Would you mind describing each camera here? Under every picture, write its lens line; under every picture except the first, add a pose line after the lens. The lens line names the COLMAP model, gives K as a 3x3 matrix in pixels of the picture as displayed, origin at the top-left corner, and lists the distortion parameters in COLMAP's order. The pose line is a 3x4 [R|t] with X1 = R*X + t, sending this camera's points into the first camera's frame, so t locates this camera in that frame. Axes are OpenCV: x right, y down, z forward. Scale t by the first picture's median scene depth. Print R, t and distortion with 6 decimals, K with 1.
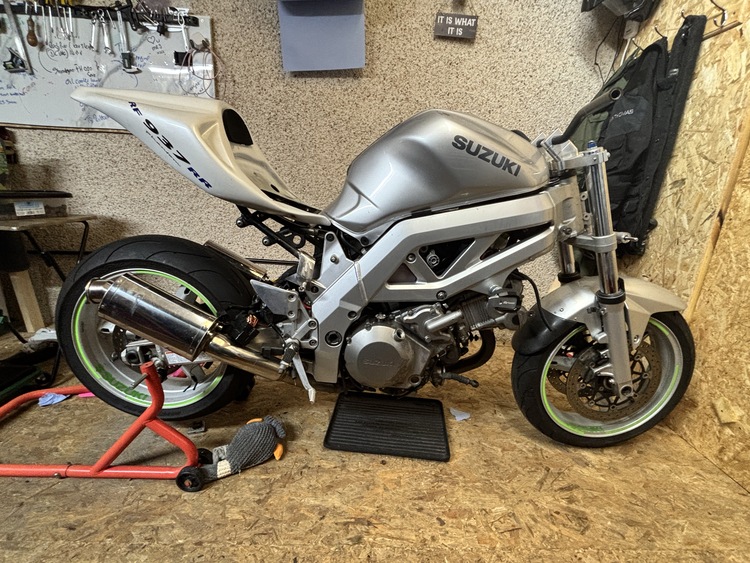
lens RADIAL K [[337.3, 0, 375.0], [0, 337.3, 281.5], [0, 0, 1]] dist [-0.000399, 0.000030]
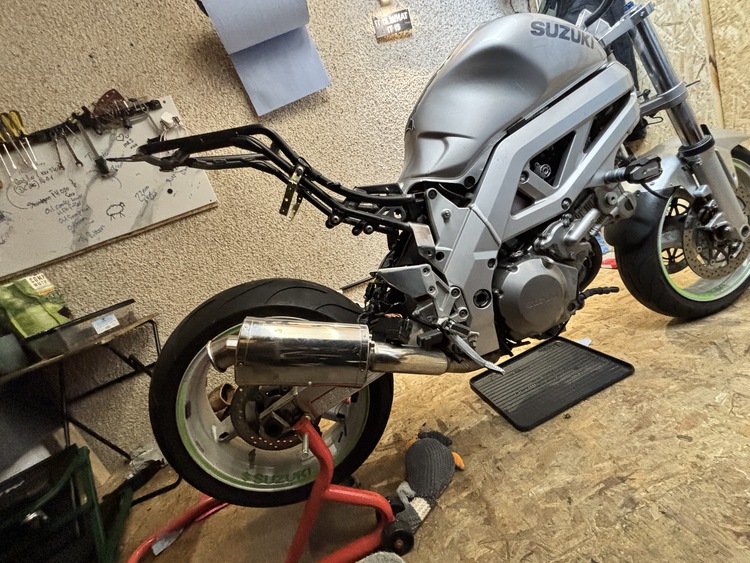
lens RADIAL K [[296.3, 0, 375.0], [0, 296.3, 281.5], [0, 0, 1]] dist [0.000544, -0.000180]
pose [[0.903081, -0.417769, 0.099570, -0.425884], [0.425454, 0.901892, -0.074694, 0.067845], [-0.058597, 0.109817, 0.992223, 0.245537]]
